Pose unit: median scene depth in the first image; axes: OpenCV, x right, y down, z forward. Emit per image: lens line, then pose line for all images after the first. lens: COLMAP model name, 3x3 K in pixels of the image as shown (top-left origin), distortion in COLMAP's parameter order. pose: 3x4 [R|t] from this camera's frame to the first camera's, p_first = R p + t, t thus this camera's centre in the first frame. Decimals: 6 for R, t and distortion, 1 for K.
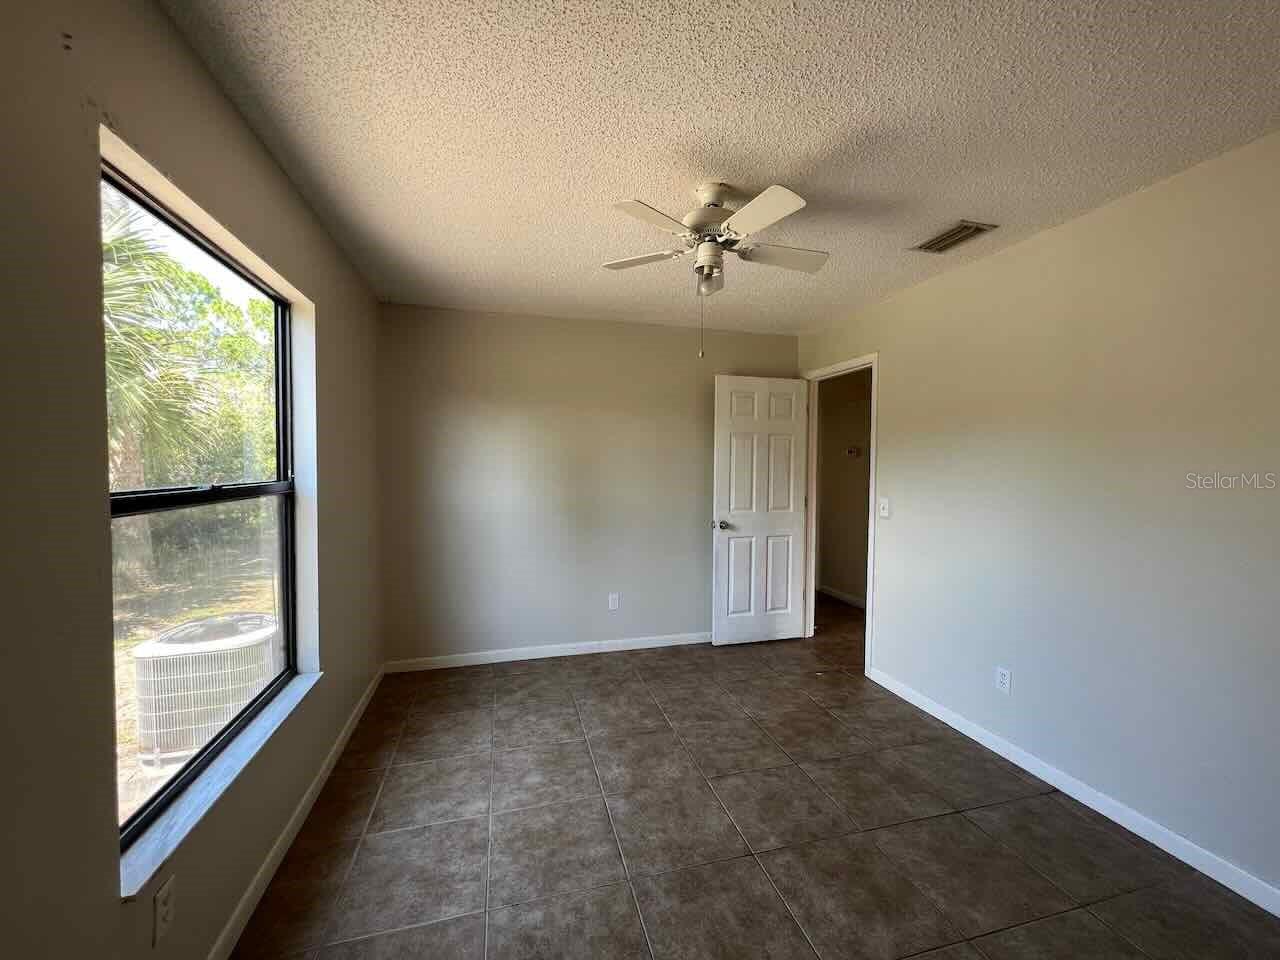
lens RADIAL K [[514.7, 0, 637.4], [0, 514.7, 481.7], [0, 0, 1]] dist [0.002187, -0.000093]
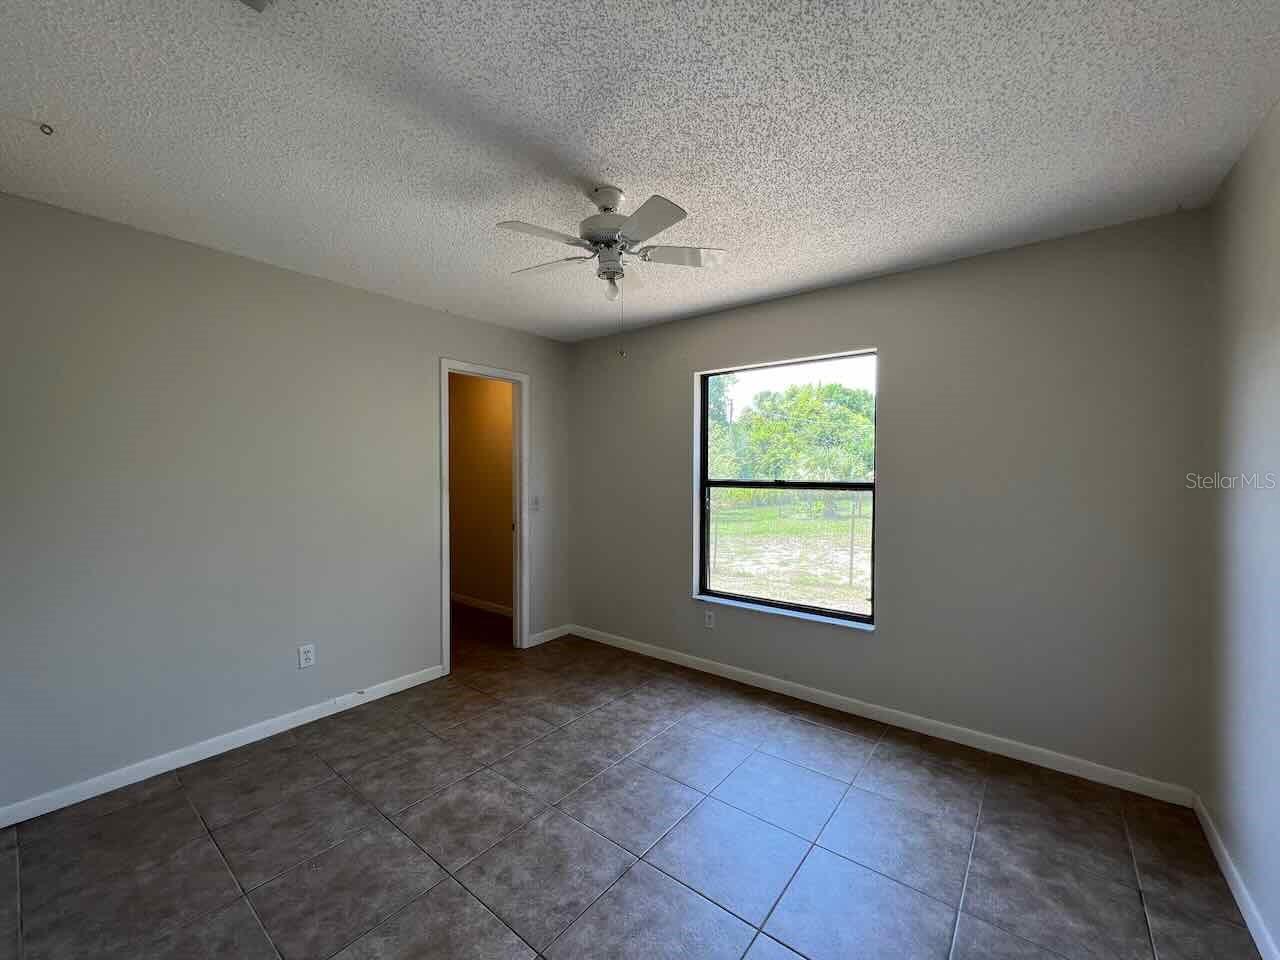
lens RADIAL K [[514.7, 0, 631.5], [0, 514.7, 479.4], [0, 0, 1]] dist [0.002187, -0.000093]
pose [[-0.810622, 0.001022, -0.585569, 0.745078], [-0.026068, 0.998944, 0.037830, -0.044510], [0.584990, 0.045931, -0.809739, 1.979149]]
